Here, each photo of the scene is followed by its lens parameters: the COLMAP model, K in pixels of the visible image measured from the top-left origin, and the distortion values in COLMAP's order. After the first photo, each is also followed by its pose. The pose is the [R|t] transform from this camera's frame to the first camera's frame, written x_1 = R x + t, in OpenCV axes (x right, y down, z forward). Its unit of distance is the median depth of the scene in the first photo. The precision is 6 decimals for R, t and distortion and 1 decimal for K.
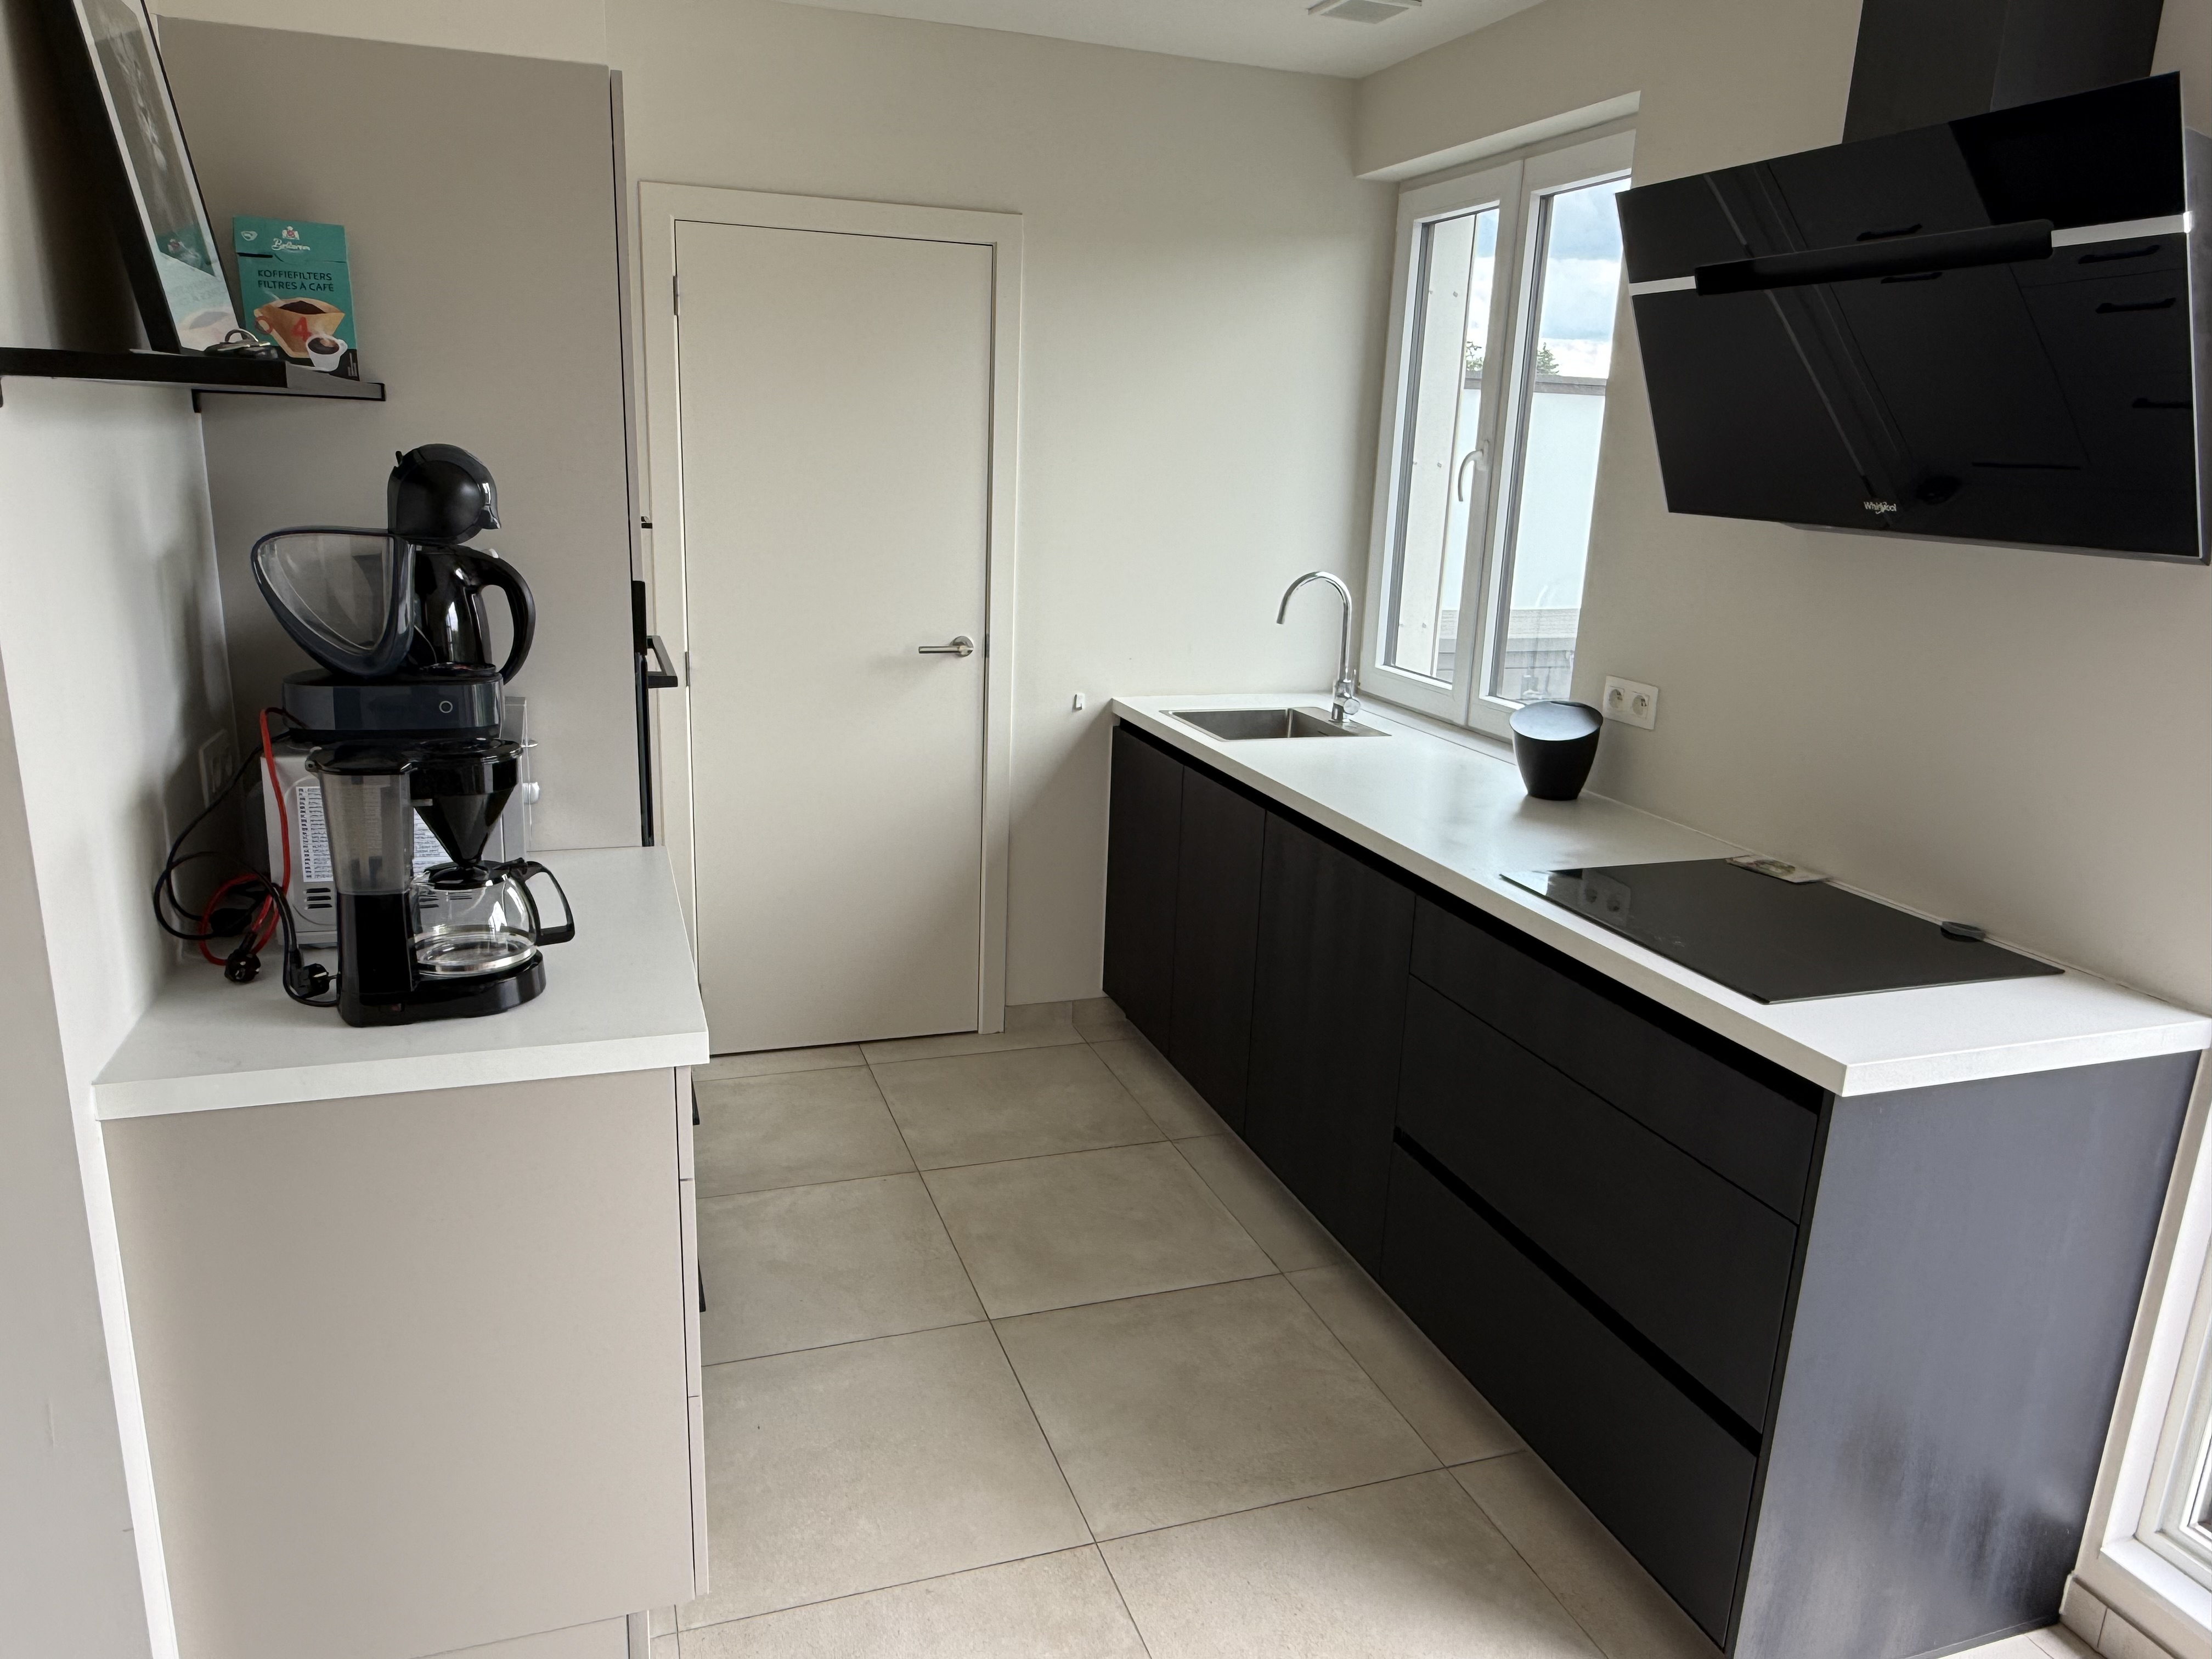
lens RADIAL K [[1489.7, 0, 1099.4], [0, 1489.7, 833.8], [0, 0, 1]] dist [-0.004581, -0.002004]
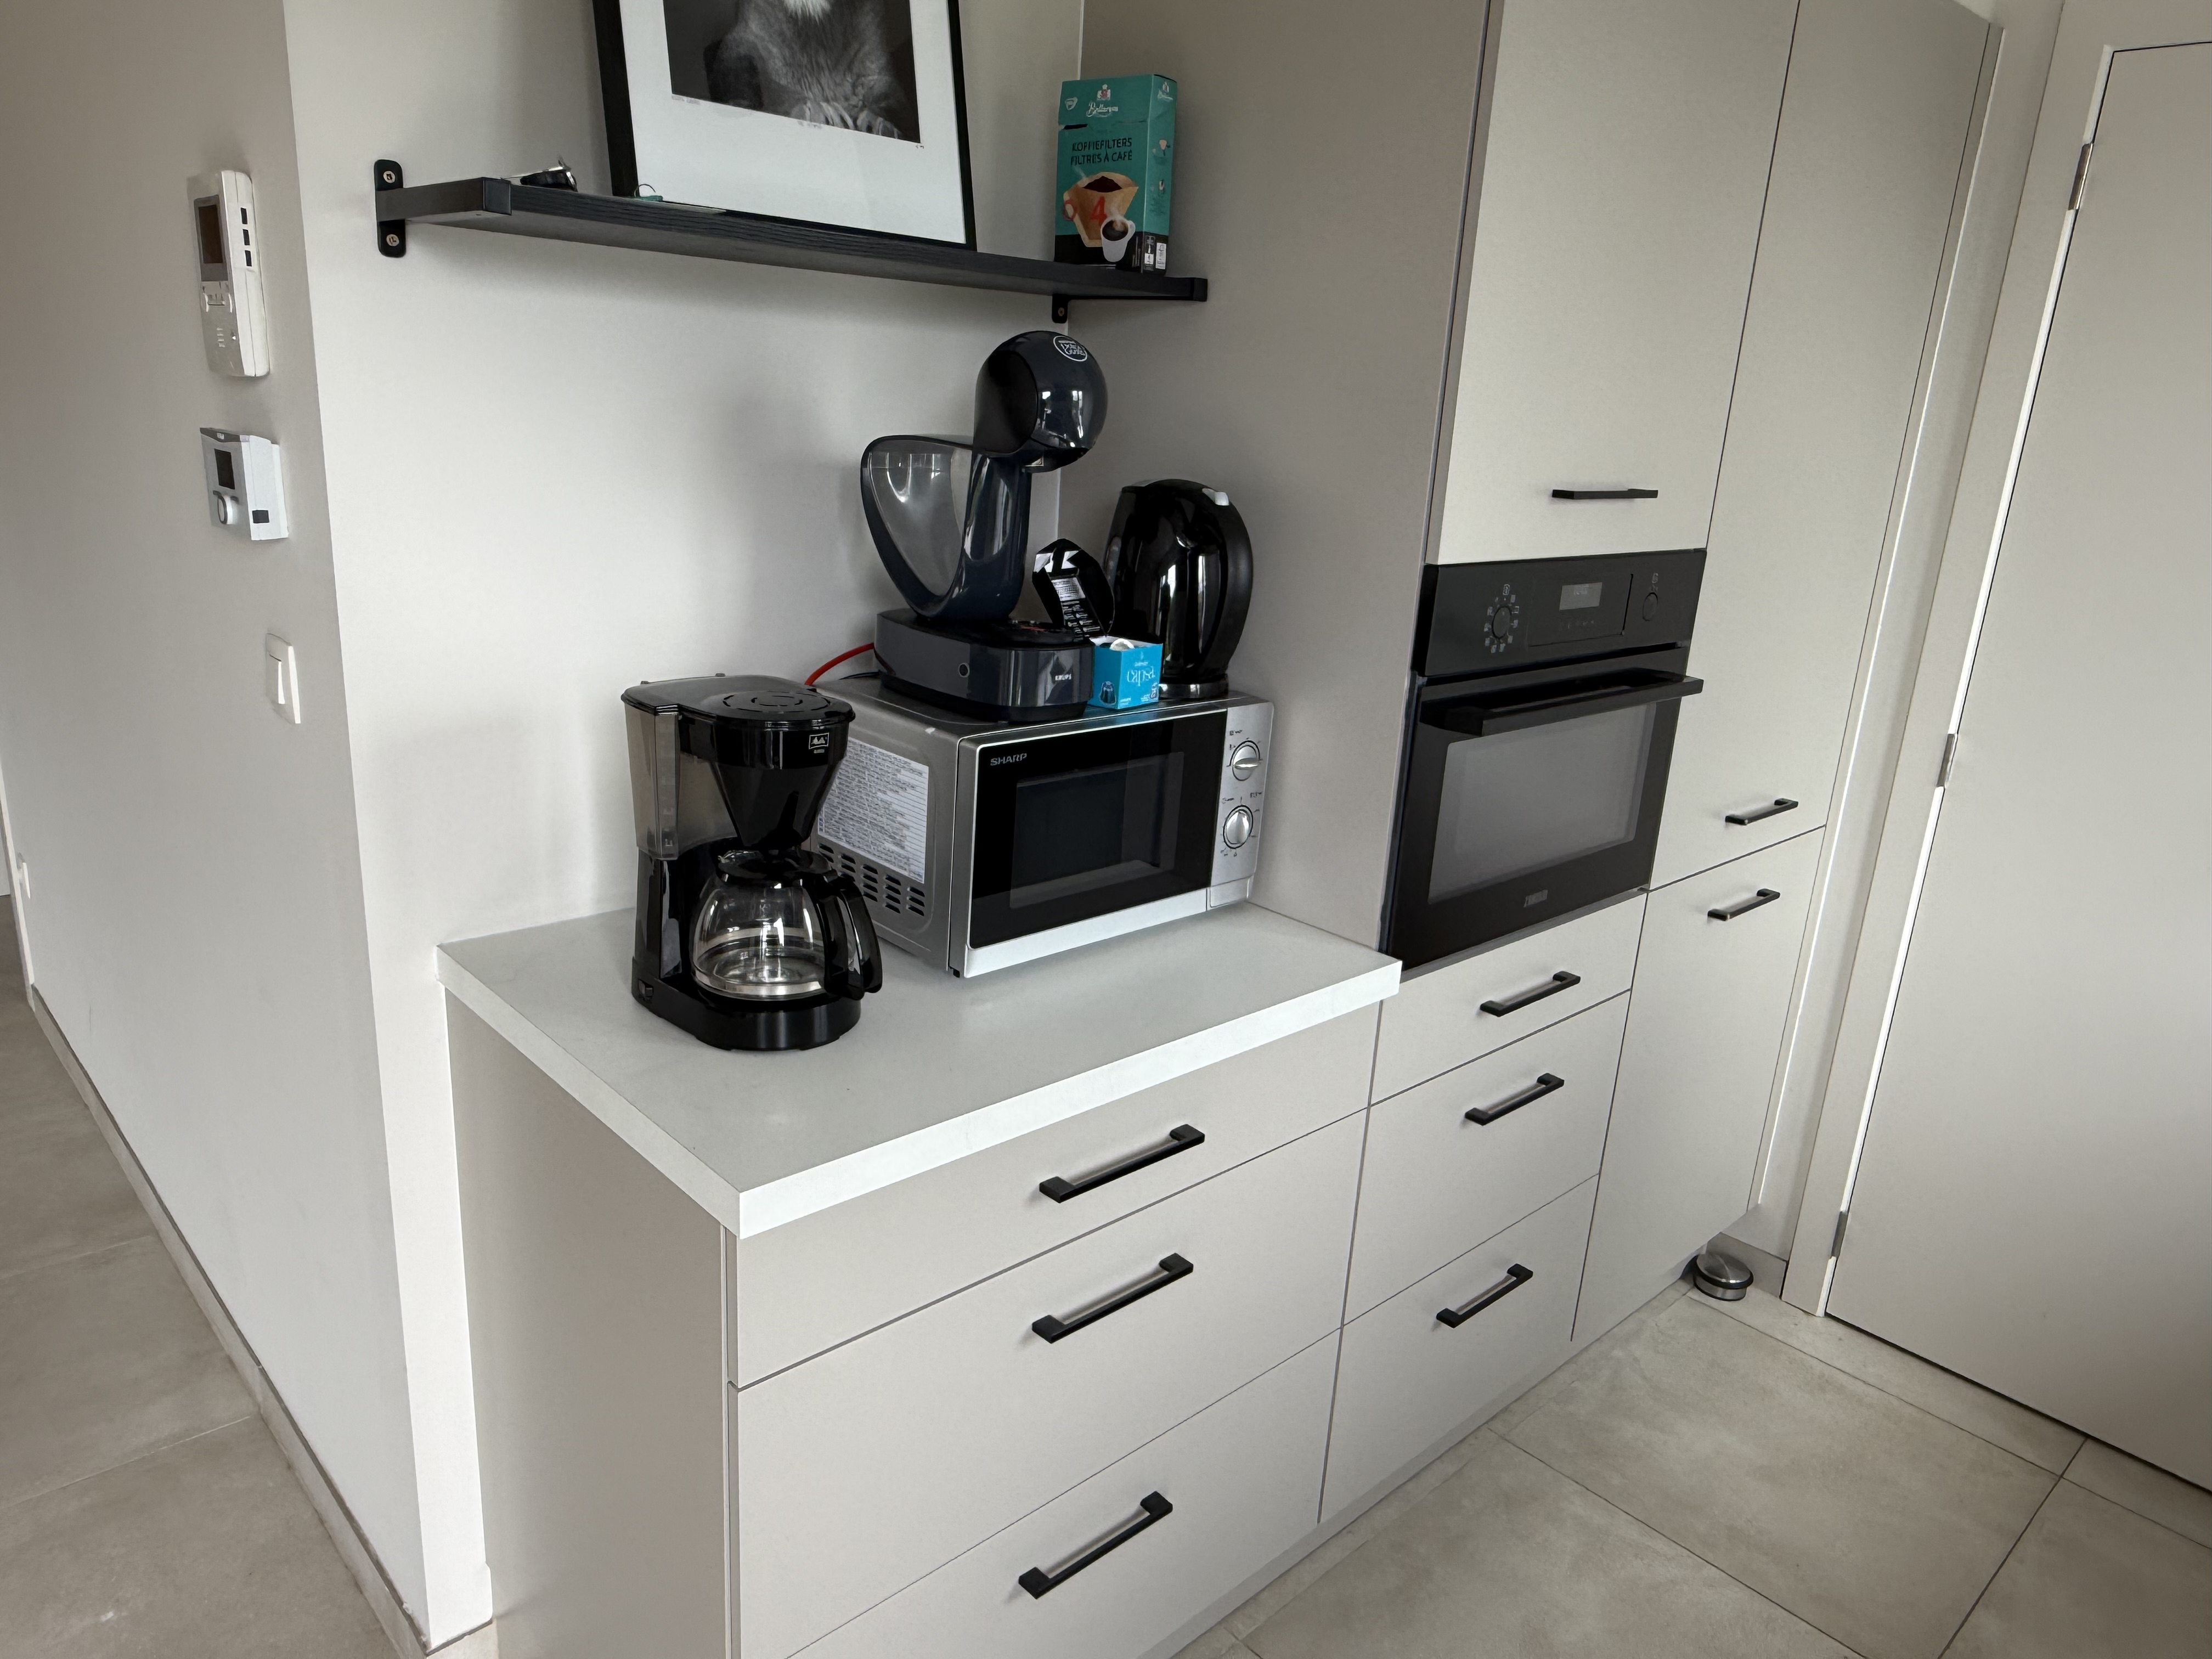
lens RADIAL K [[1489.7, 0, 1101.9], [0, 1489.7, 826.4], [0, 0, 1]] dist [-0.004581, -0.002004]
pose [[0.400688, 0.246737, -0.882366, 0.280789], [-0.274194, 0.951211, 0.141475, -0.130412], [0.874223, 0.185252, 0.448793, 0.689773]]
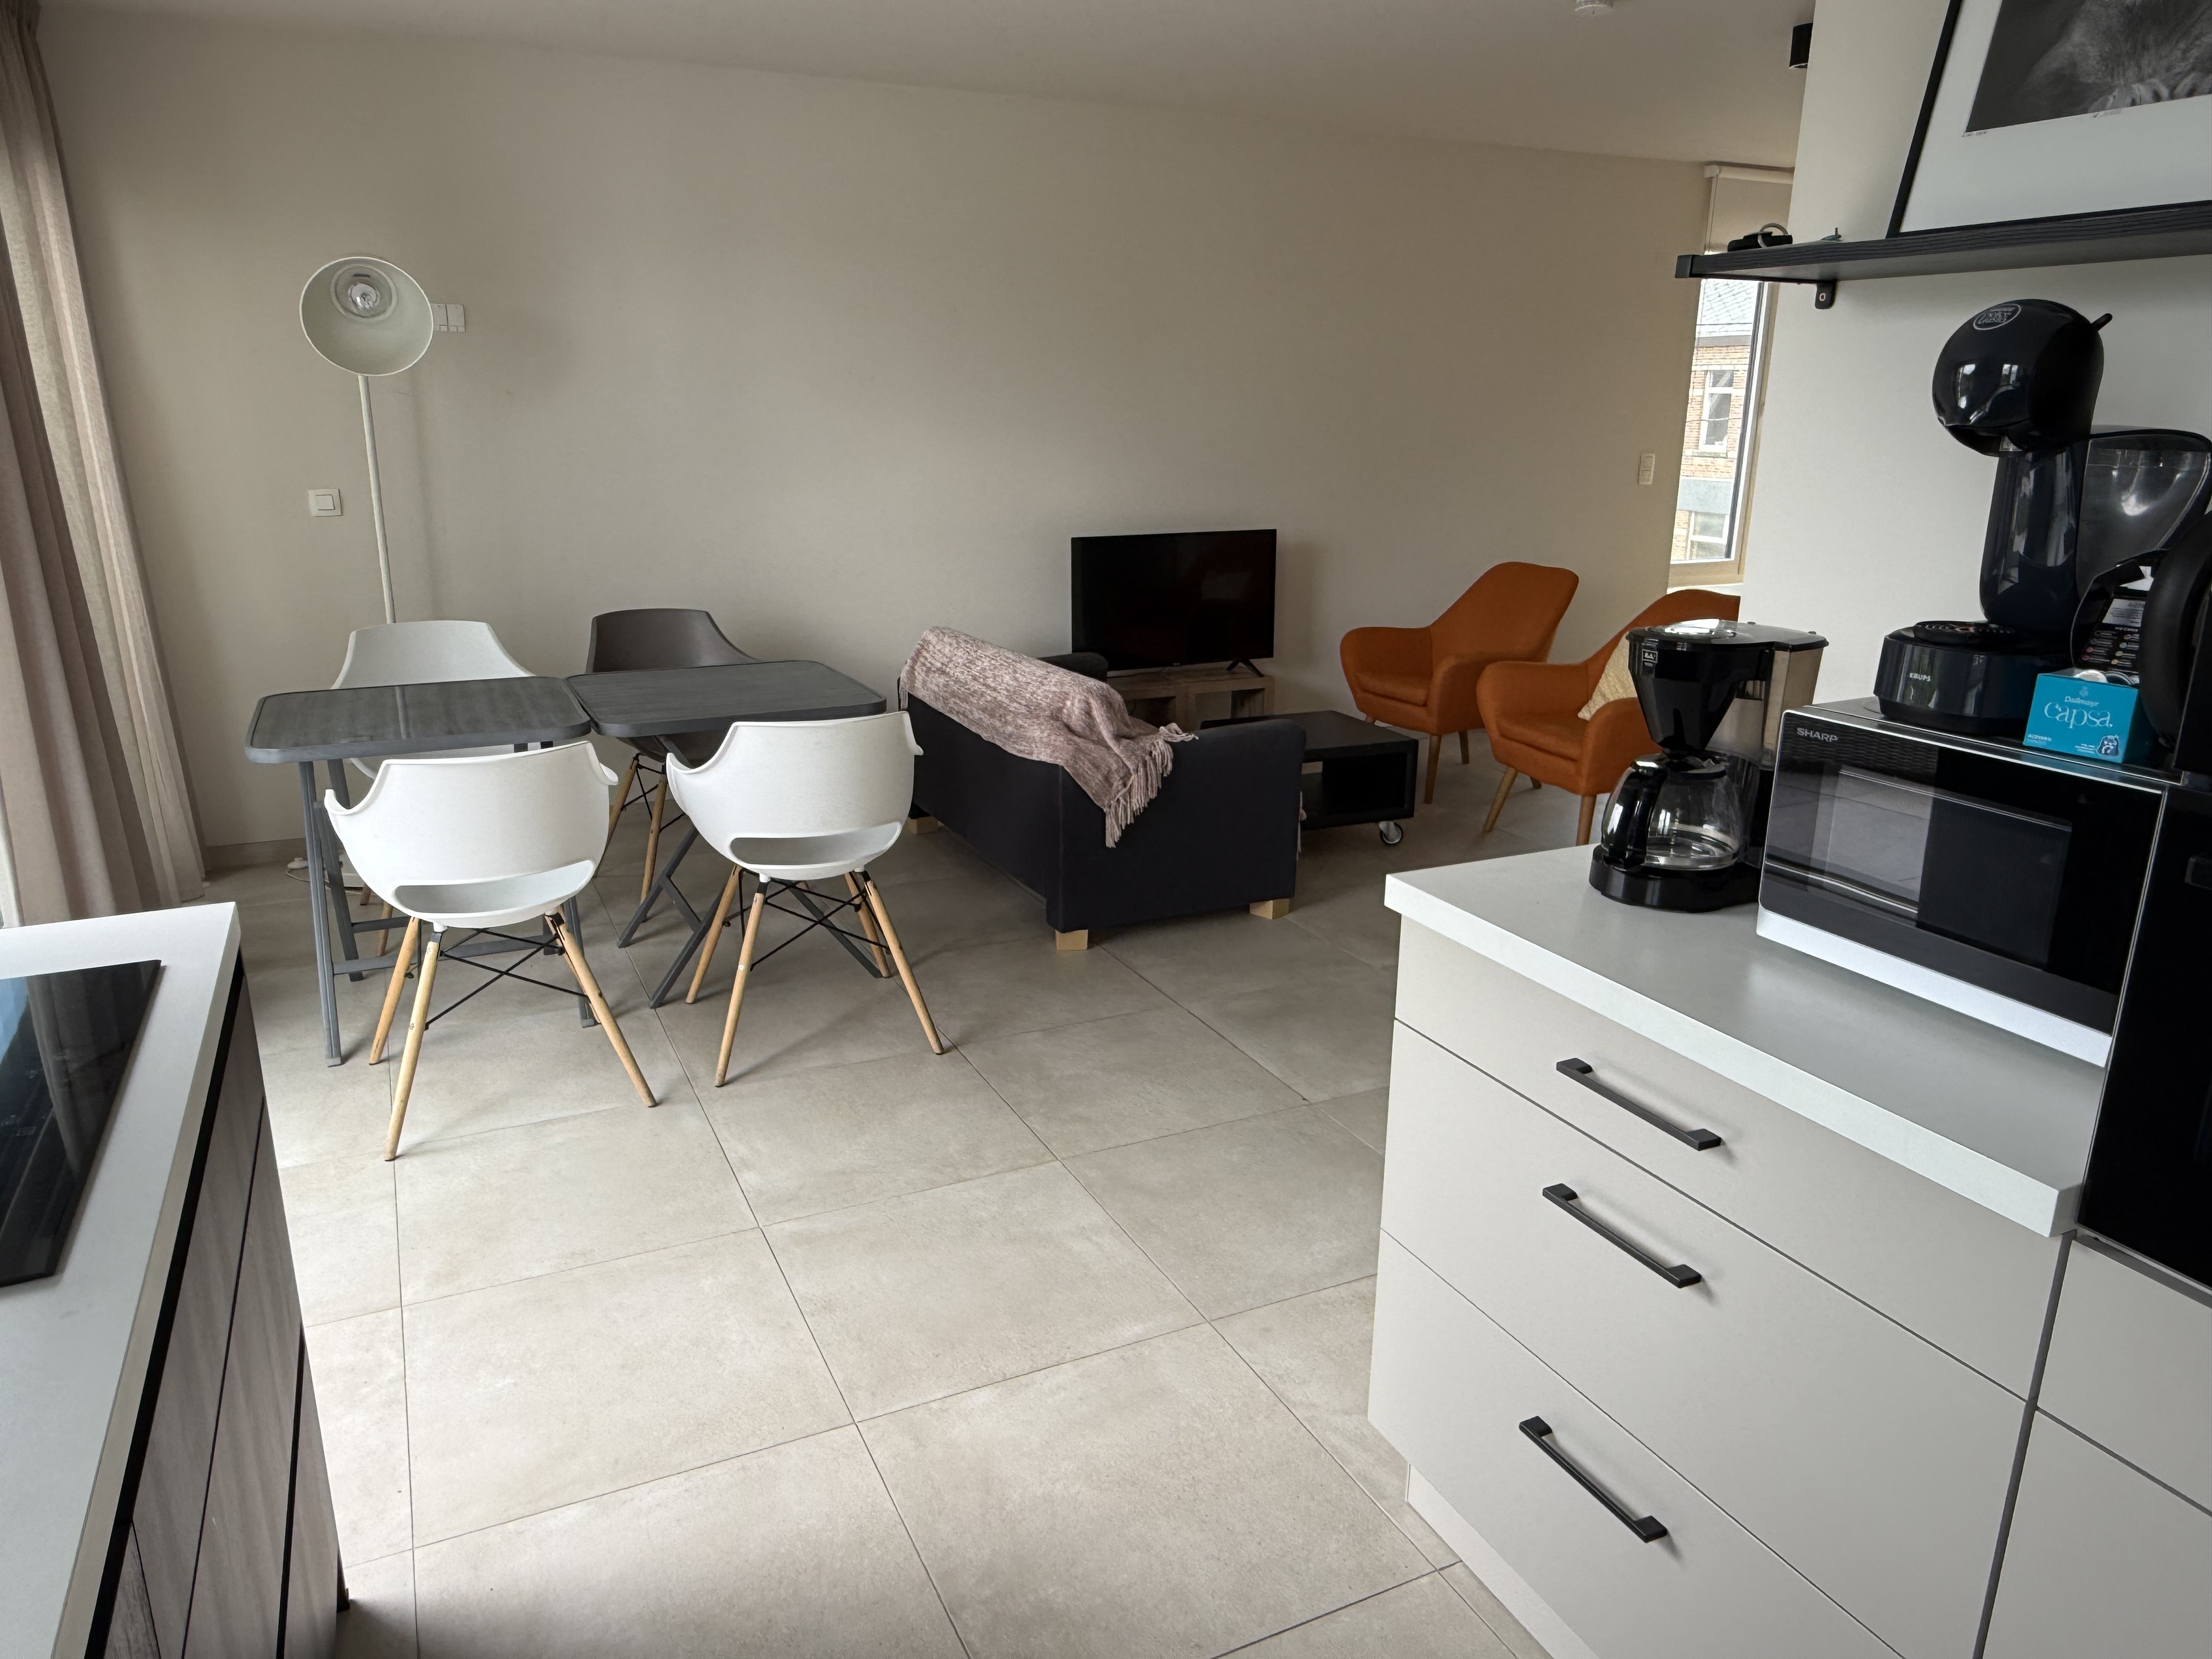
lens RADIAL K [[1489.7, 0, 1102.9], [0, 1489.7, 834.7], [0, 0, 1]] dist [-0.004581, -0.002004]
pose [[-0.994110, -0.008613, -0.108032, 0.047677], [-0.062582, 0.859461, 0.507356, -0.348413], [0.088480, 0.511128, -0.854938, 1.568230]]
